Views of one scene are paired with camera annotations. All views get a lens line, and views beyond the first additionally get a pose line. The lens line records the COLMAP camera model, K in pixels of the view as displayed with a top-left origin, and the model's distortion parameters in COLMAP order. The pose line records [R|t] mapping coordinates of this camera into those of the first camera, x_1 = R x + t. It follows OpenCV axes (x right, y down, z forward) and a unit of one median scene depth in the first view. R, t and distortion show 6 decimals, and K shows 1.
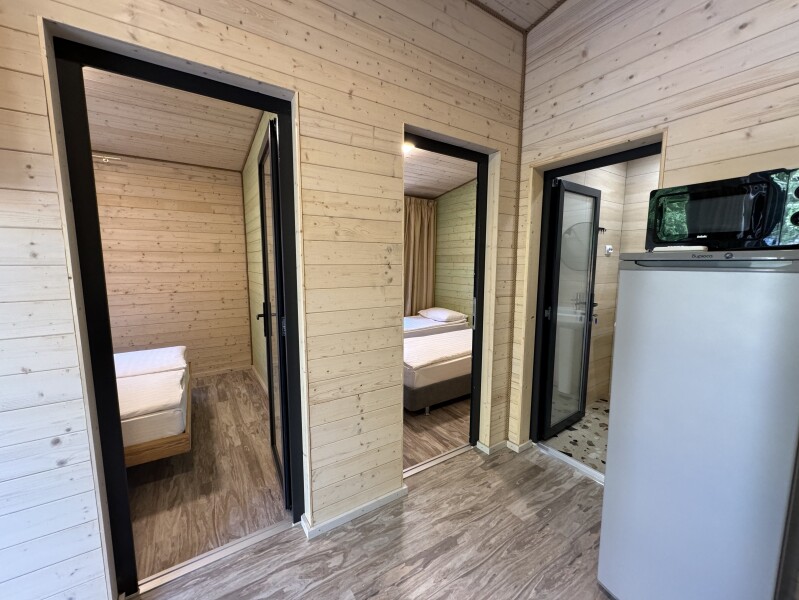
lens RADIAL K [[319.0, 0, 401.3], [0, 319.0, 299.0], [0, 0, 1]] dist [-0.001912, -0.000006]
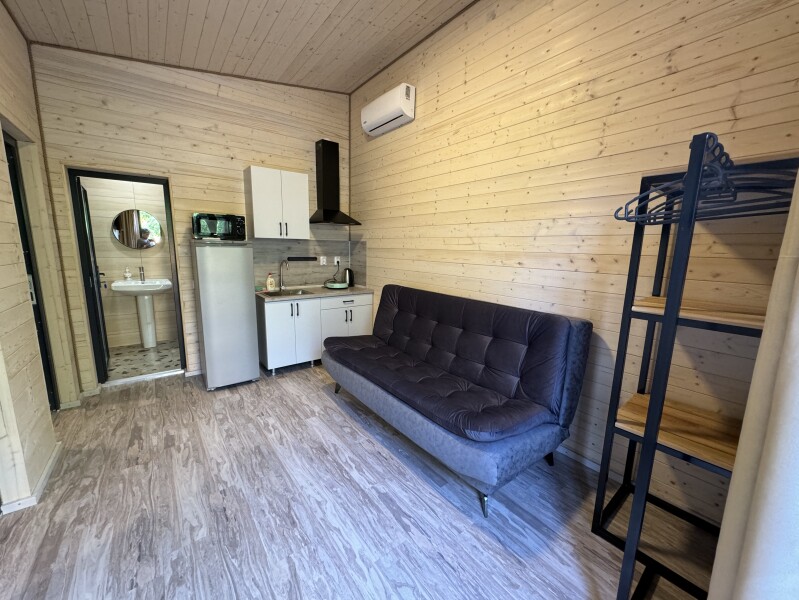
lens RADIAL K [[319.0, 0, 401.3], [0, 319.0, 300.8], [0, 0, 1]] dist [-0.001912, -0.000006]
pose [[-0.085883, -0.167344, 0.982151, -1.182106], [0.098489, 0.979539, 0.175511, 0.022211], [-0.991425, 0.111804, -0.067645, -0.188269]]
